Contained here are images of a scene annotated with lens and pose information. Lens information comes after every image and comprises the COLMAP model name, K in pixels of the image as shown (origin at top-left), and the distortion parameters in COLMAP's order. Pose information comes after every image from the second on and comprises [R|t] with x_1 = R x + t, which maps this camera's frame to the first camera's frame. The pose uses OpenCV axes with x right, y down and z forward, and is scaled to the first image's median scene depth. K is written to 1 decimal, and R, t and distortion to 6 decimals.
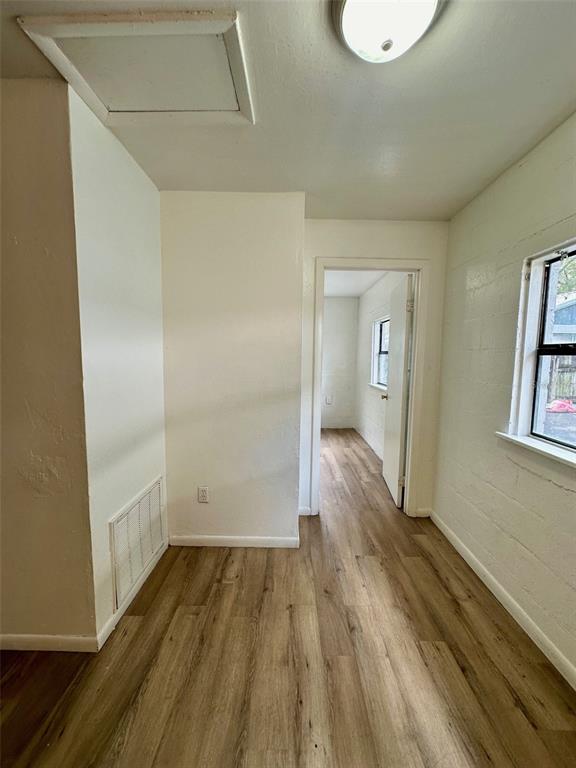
lens RADIAL K [[298.9, 0, 284.0], [0, 298.9, 385.9], [0, 0, 1]] dist [0.001639, 0.000215]
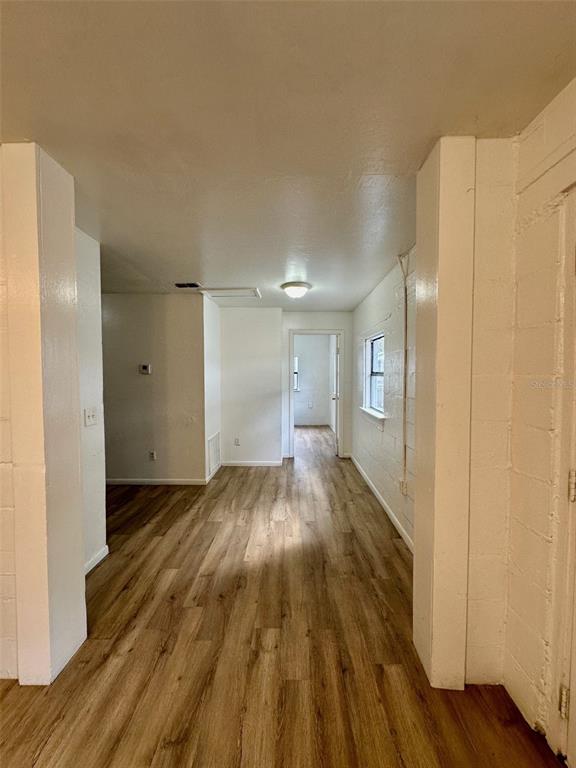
lens RADIAL K [[298.9, 0, 292.8], [0, 298.9, 383.7], [0, 0, 1]] dist [0.001639, 0.000215]
pose [[0.999587, -0.016409, 0.023601, 0.090538], [0.017901, 0.997758, -0.064487, 0.095058], [-0.022490, 0.064883, 0.997639, -1.246068]]
